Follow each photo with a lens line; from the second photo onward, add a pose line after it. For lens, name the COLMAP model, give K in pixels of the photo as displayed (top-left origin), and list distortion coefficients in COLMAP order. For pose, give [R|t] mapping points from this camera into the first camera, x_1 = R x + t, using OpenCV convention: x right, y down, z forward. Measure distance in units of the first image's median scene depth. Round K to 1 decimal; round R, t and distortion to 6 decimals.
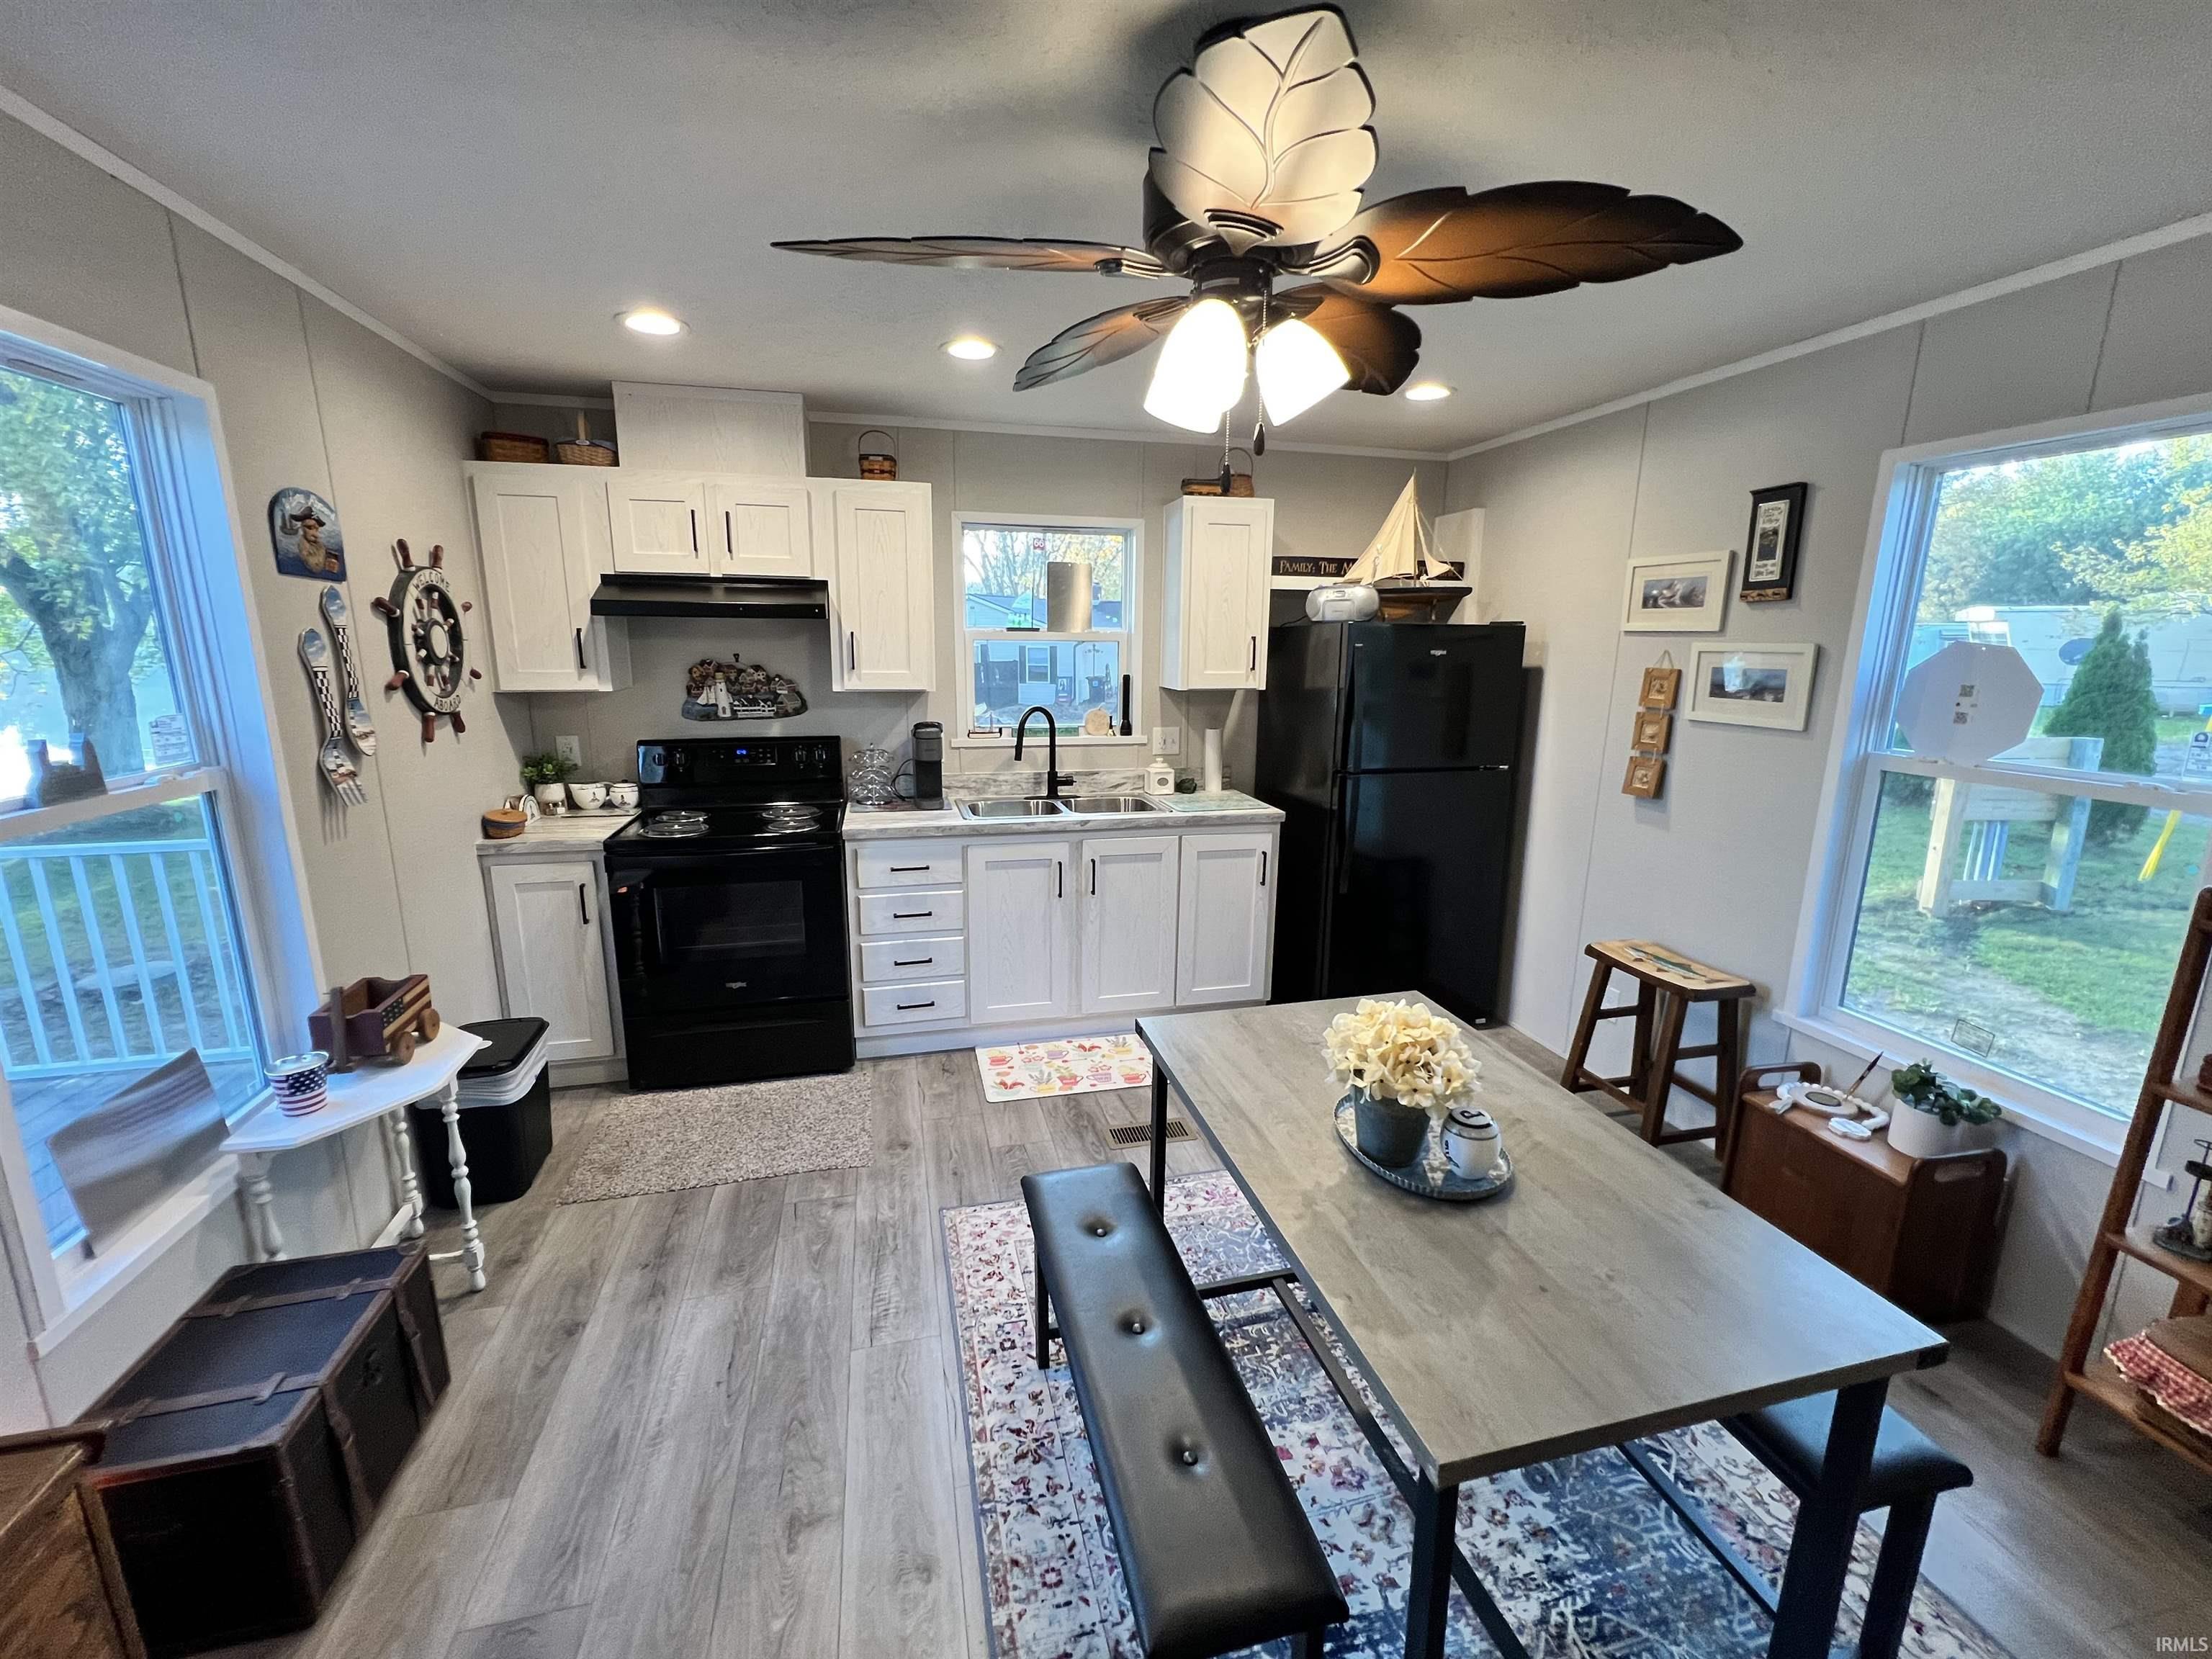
lens RADIAL K [[898.0, 0, 1108.2], [0, 898.0, 830.9], [0, 0, 1]] dist [-0.004215, -0.000406]
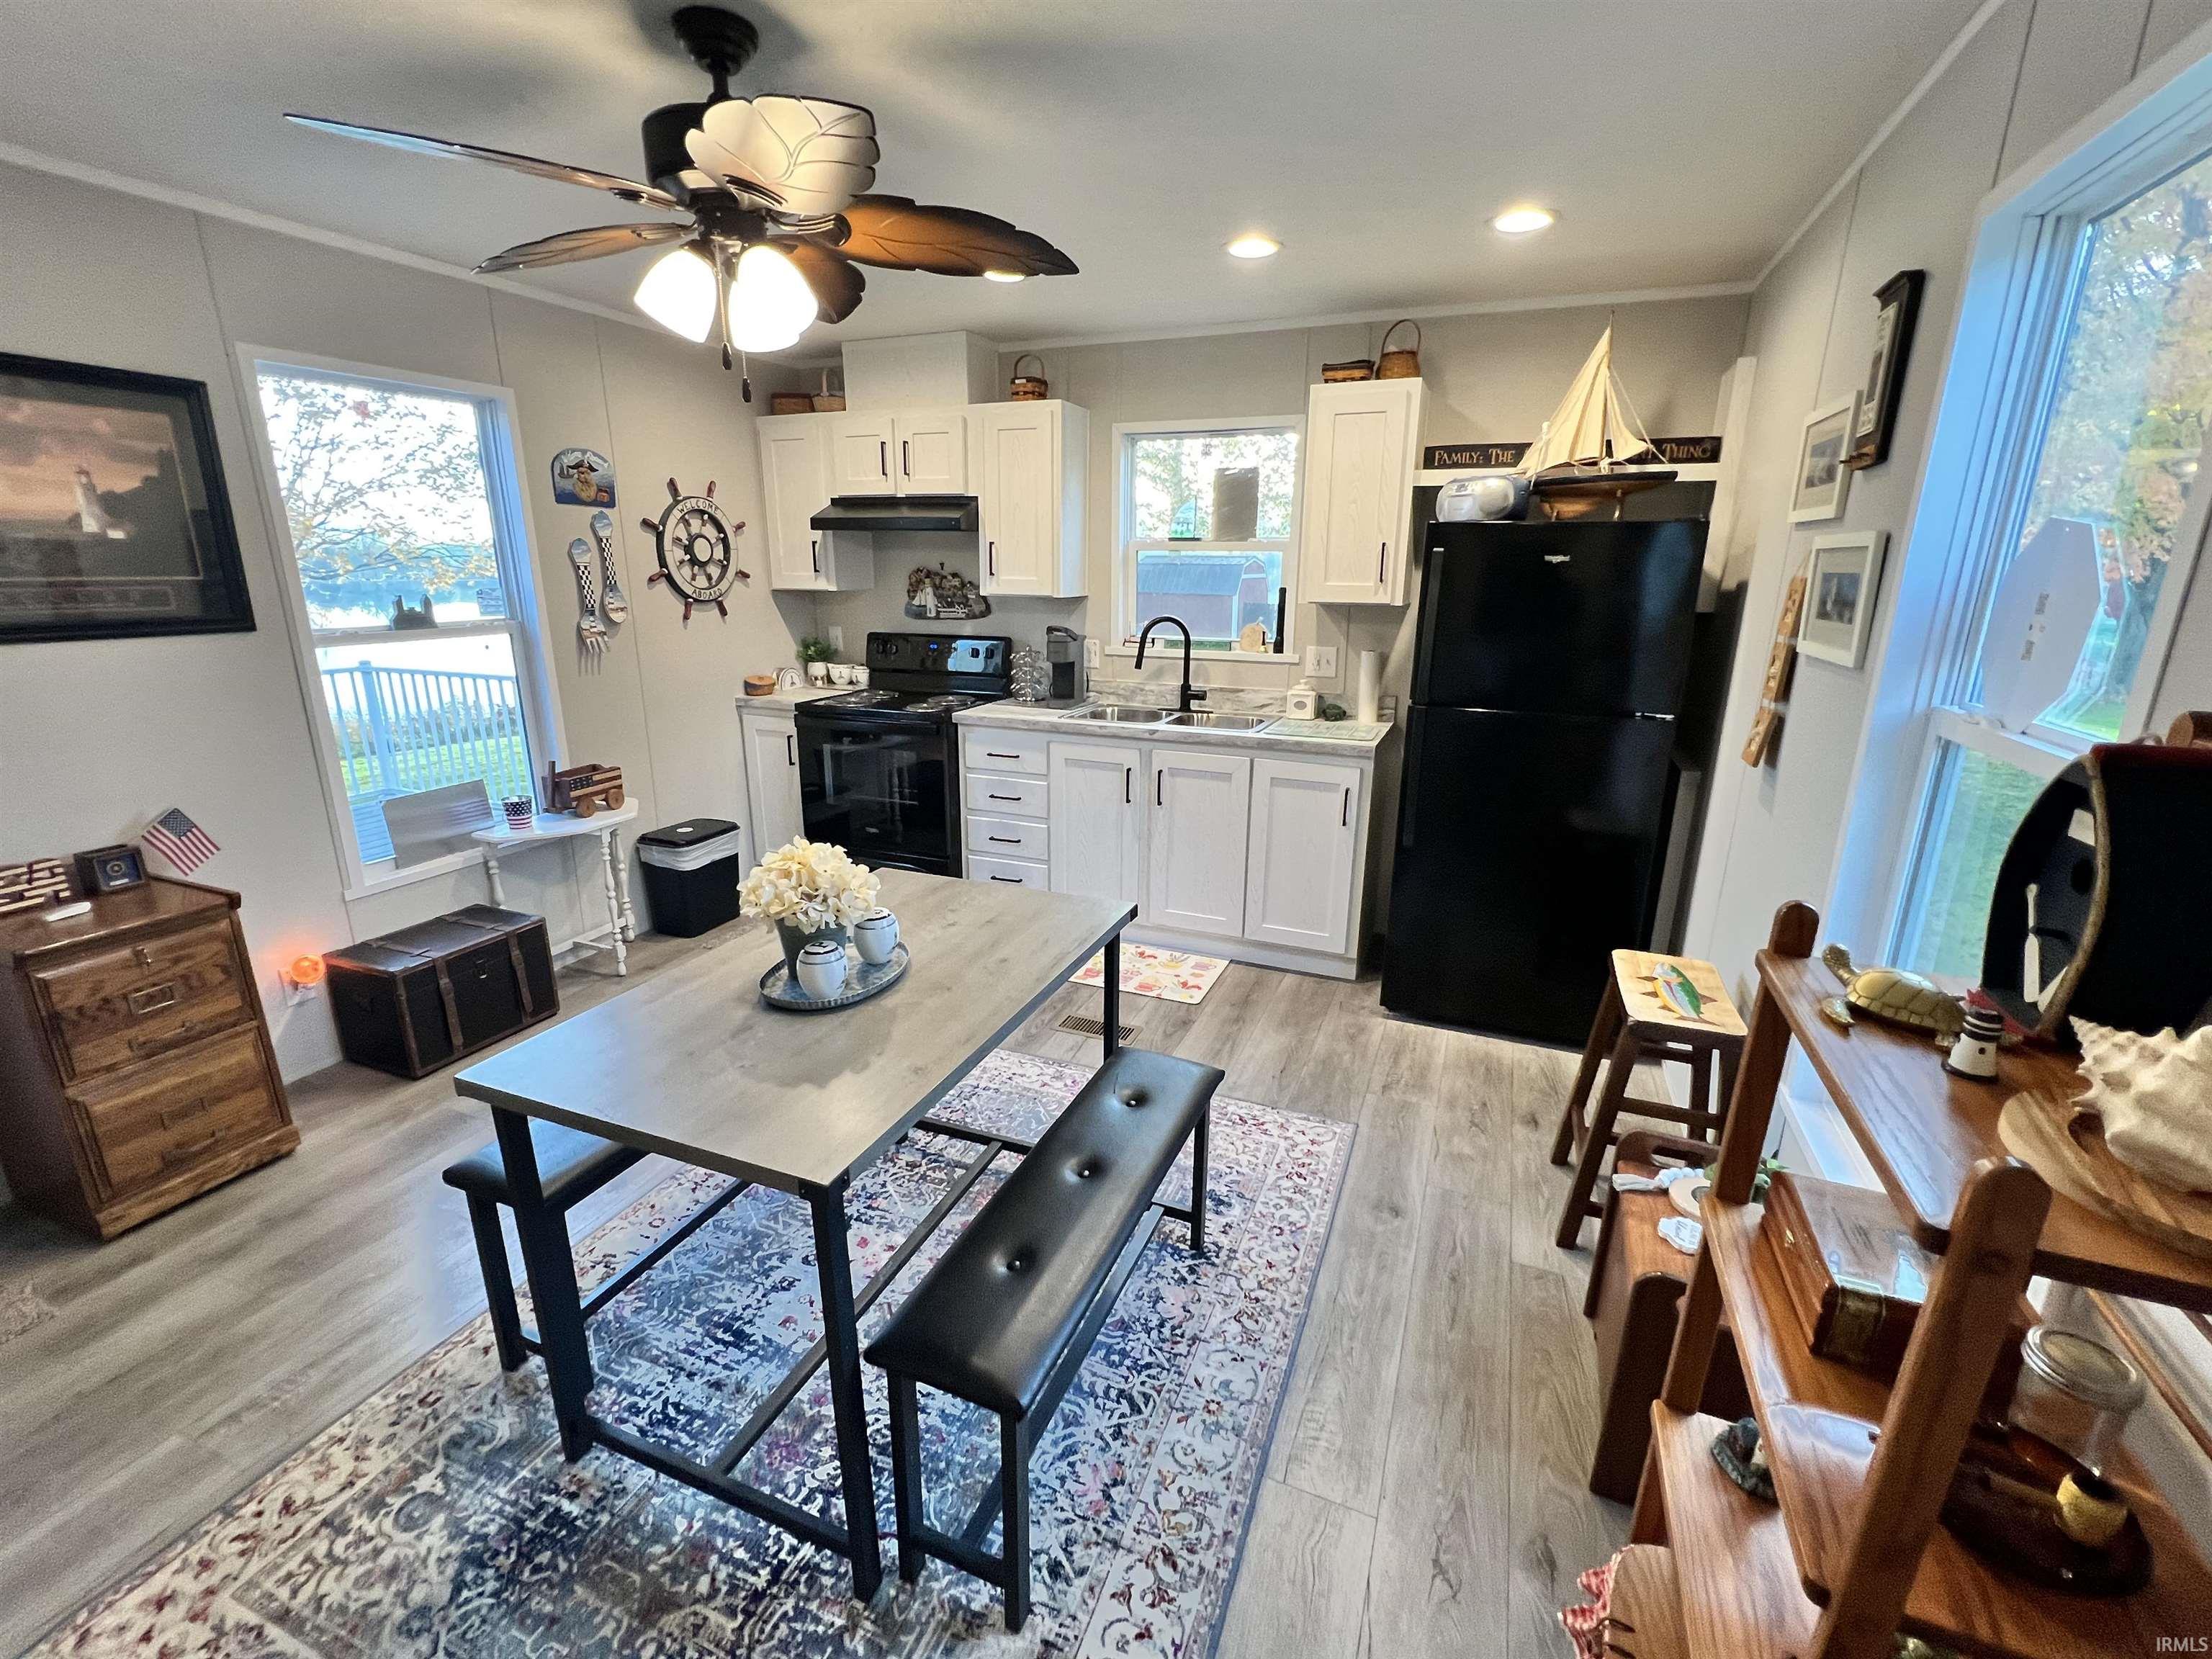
lens RADIAL K [[960.1, 0, 1099.9], [0, 960.1, 834.9], [0, 0, 1]] dist [-0.001372, -0.000173]
pose [[0.806099, 0.159988, -0.569744, 0.559499], [-0.125399, 0.987078, 0.099758, 0.004849], [0.578342, -0.008969, 0.815745, 0.086195]]
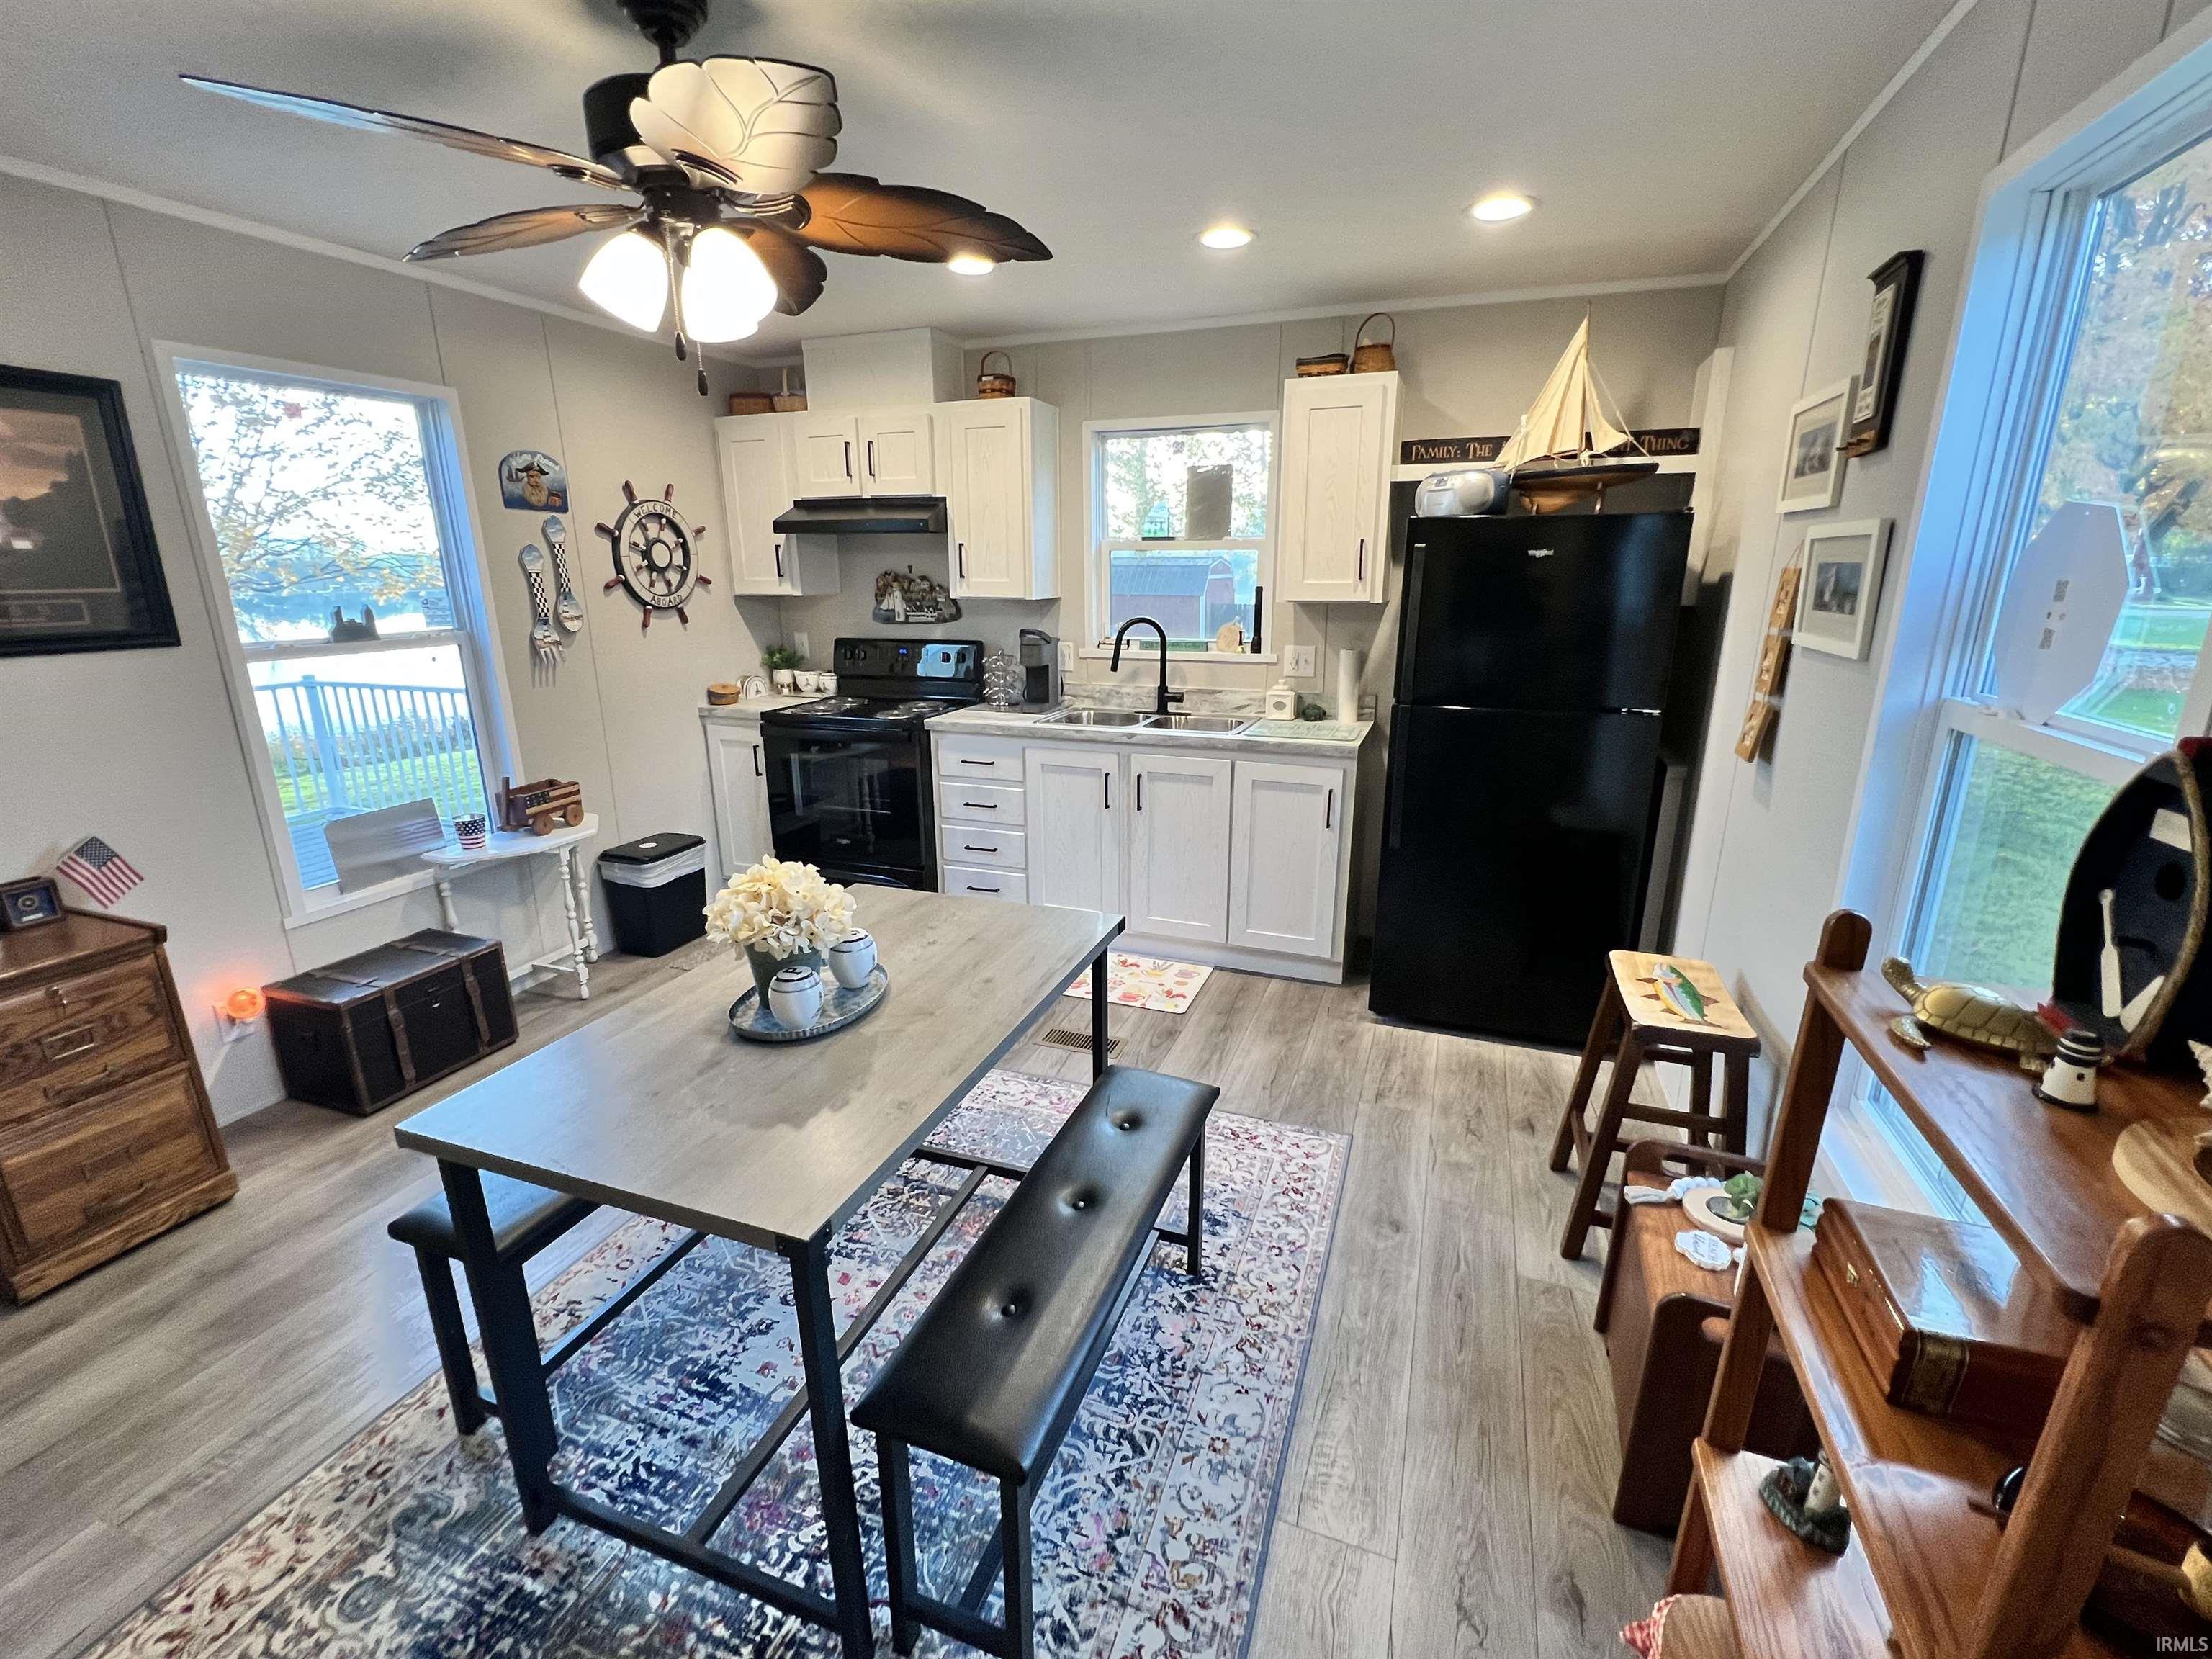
lens RADIAL K [[960.1, 0, 1099.9], [0, 960.1, 834.8], [0, 0, 1]] dist [-0.001372, -0.000173]
pose [[0.825931, 0.141962, -0.545604, 0.536969], [-0.108042, 0.989696, 0.093959, 0.003268], [0.553321, -0.018656, 0.832759, 0.102497]]
